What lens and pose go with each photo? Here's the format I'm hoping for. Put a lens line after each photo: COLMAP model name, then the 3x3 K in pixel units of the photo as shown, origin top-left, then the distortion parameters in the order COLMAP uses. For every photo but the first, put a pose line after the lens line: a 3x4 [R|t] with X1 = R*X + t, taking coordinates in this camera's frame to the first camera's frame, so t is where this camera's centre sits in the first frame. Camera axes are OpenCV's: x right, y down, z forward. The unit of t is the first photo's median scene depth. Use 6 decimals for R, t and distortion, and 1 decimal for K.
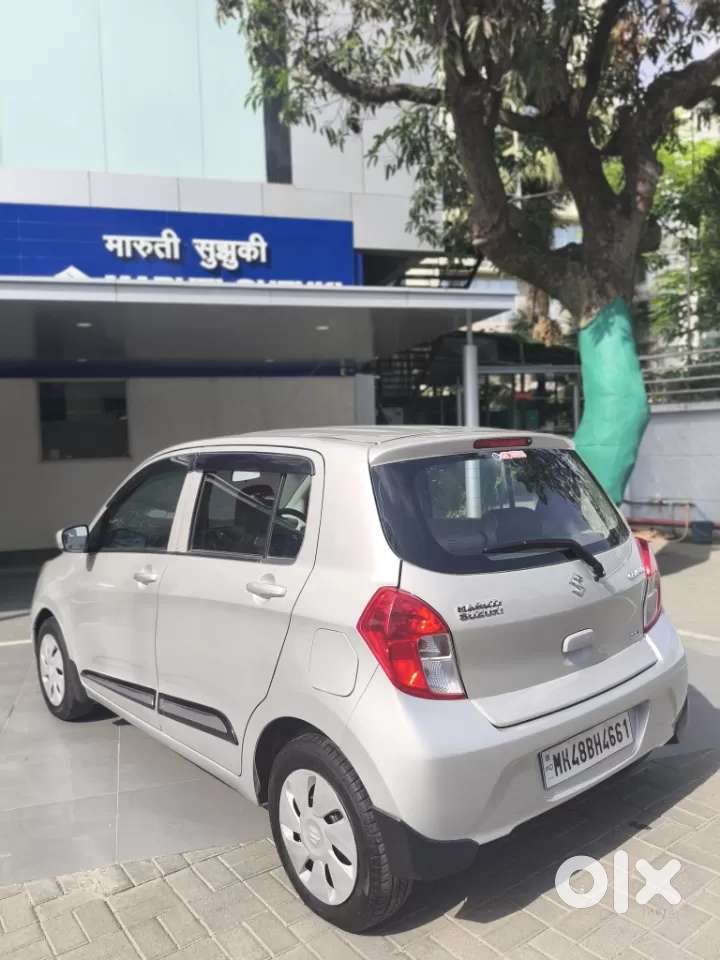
lens RADIAL K [[751.9, 0, 359.6], [0, 751.9, 480.3], [0, 0, 1]] dist [-0.003559, -0.021359]
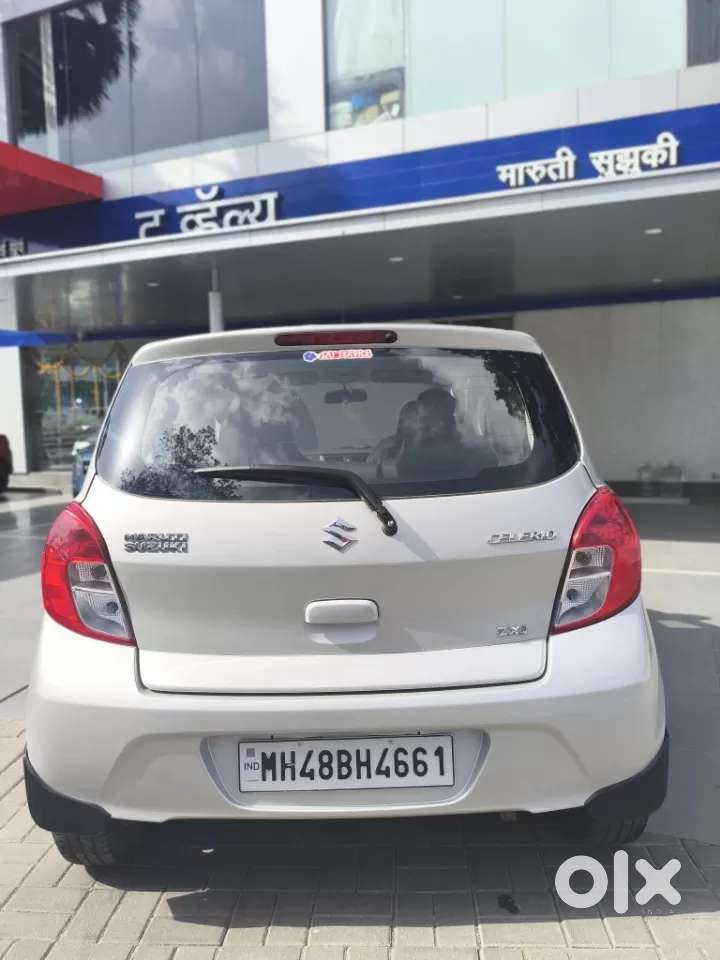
lens RADIAL K [[751.9, 0, 359.6], [0, 751.9, 480.3], [0, 0, 1]] dist [-0.003559, -0.021359]
pose [[0.766500, 0.078179, -0.637468, 0.255447], [-0.032788, 0.996033, 0.082729, 0.010133], [0.641407, -0.042510, 0.766022, 0.162486]]
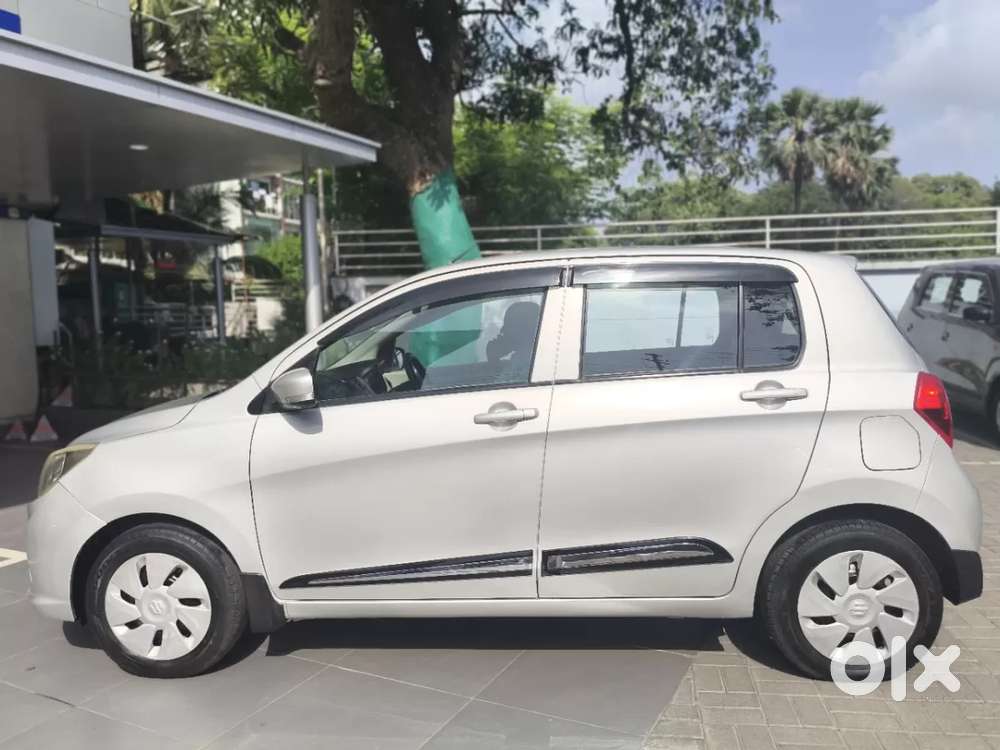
lens RADIAL K [[797.7, 0, 499.2], [0, 797.7, 373.6], [0, 0, 1]] dist [-0.017116, -0.001149]
pose [[0.688481, -0.028468, 0.724695, -0.403865], [0.031333, 0.999464, 0.009494, 0.033163], [-0.724577, 0.016170, 0.689004, 0.185986]]
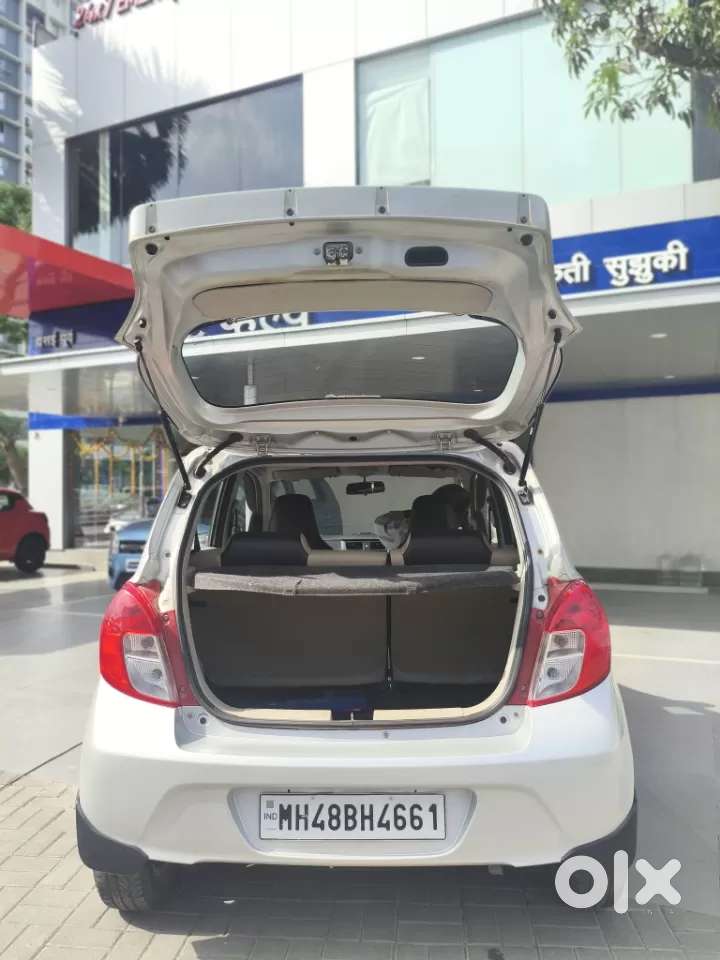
lens RADIAL K [[750.9, 0, 358.0], [0, 750.9, 478.4], [0, 0, 1]] dist [-0.006021, -0.006422]
pose [[0.740079, 0.018374, -0.672269, 0.291844], [-0.048387, 0.998491, -0.025978, 0.002743], [0.670777, 0.051755, 0.739851, 0.129765]]
